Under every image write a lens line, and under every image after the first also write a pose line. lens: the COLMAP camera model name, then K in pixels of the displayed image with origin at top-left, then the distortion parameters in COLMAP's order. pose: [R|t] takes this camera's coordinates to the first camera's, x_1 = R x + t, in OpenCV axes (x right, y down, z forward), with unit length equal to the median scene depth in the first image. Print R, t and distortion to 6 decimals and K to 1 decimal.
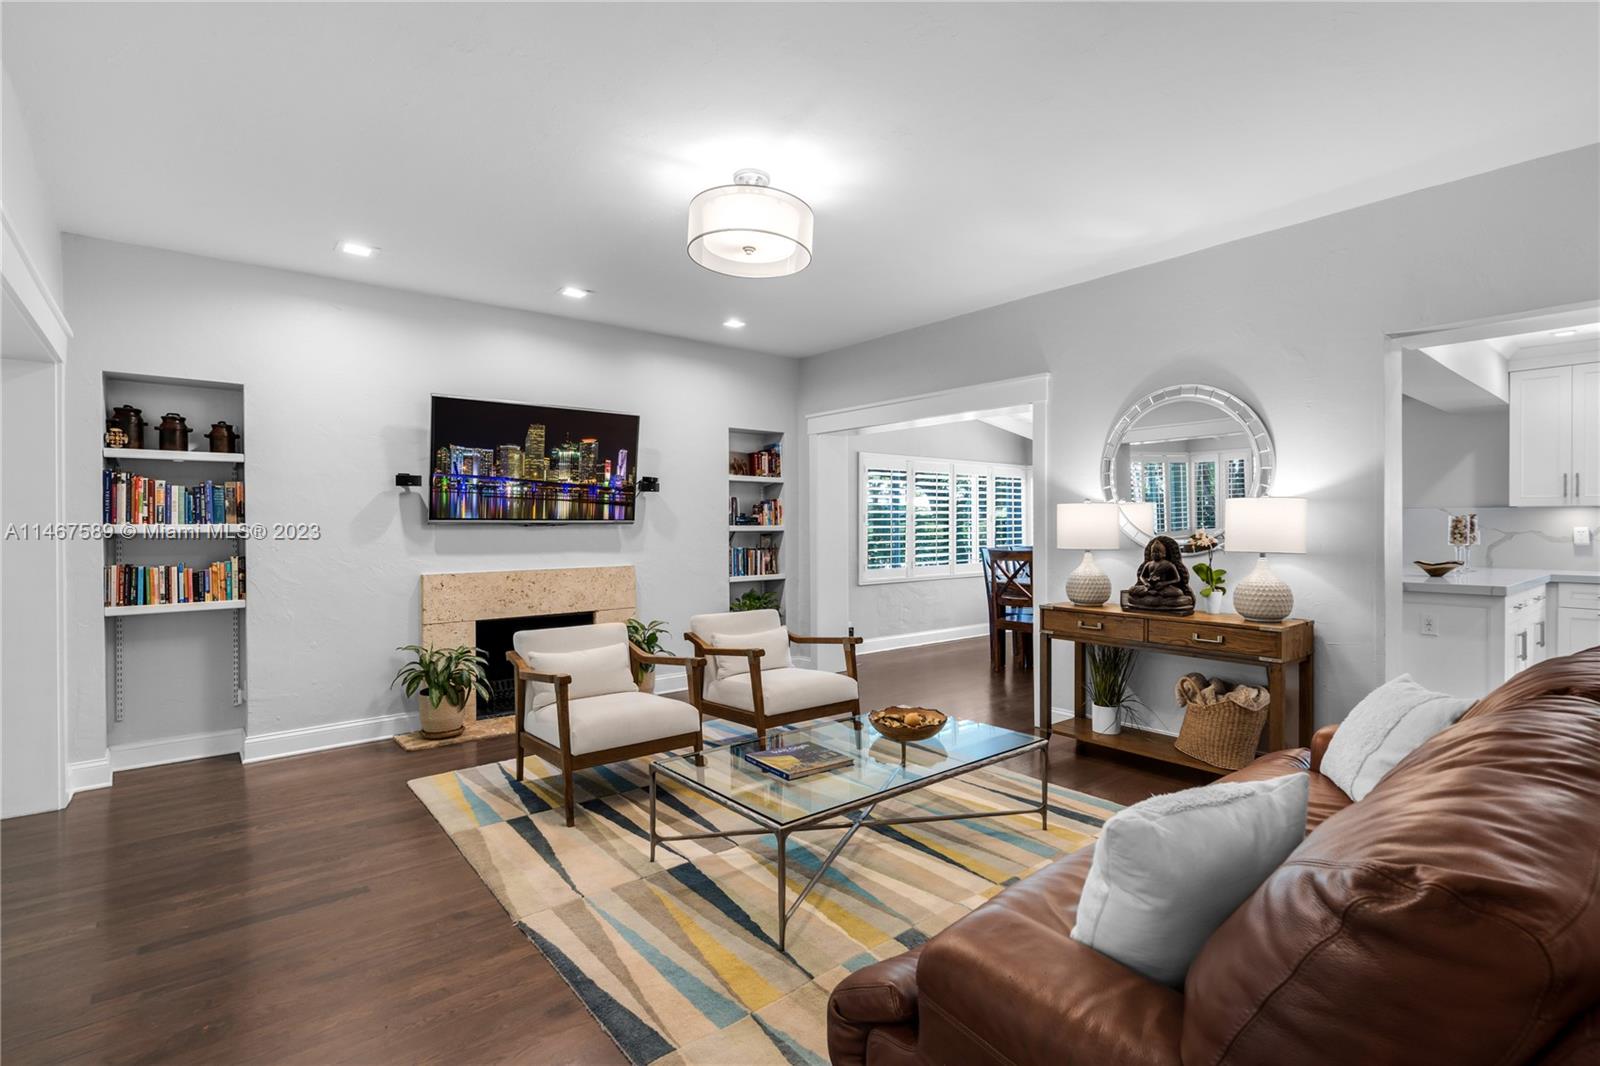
lens RADIAL K [[736.7, 0, 813.8], [0, 736.7, 523.3], [0, 0, 1]] dist [0.002183, -0.000307]
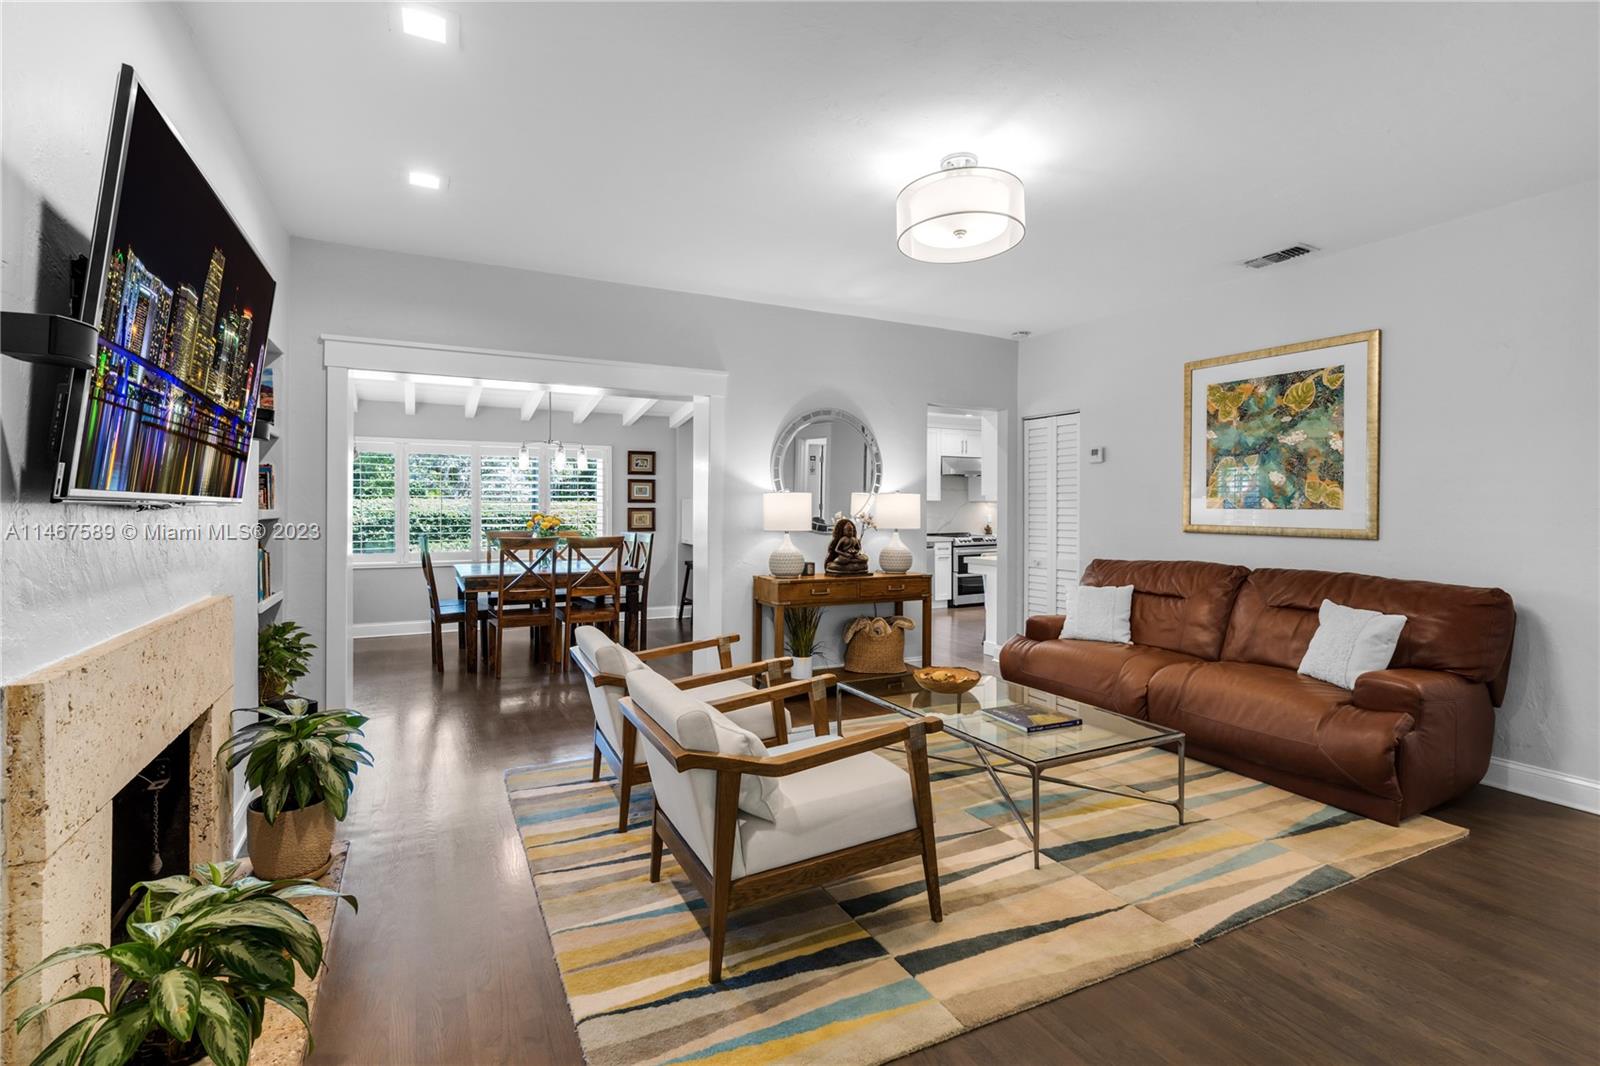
lens RADIAL K [[736.7, 0, 788.6], [0, 736.7, 503.9], [0, 0, 1]] dist [0.002183, -0.000307]
pose [[0.239052, 0.011147, 0.970943, -0.694645], [-0.005379, 0.999934, -0.010156, 0.002983], [-0.970992, -0.002795, 0.239096, 0.622180]]
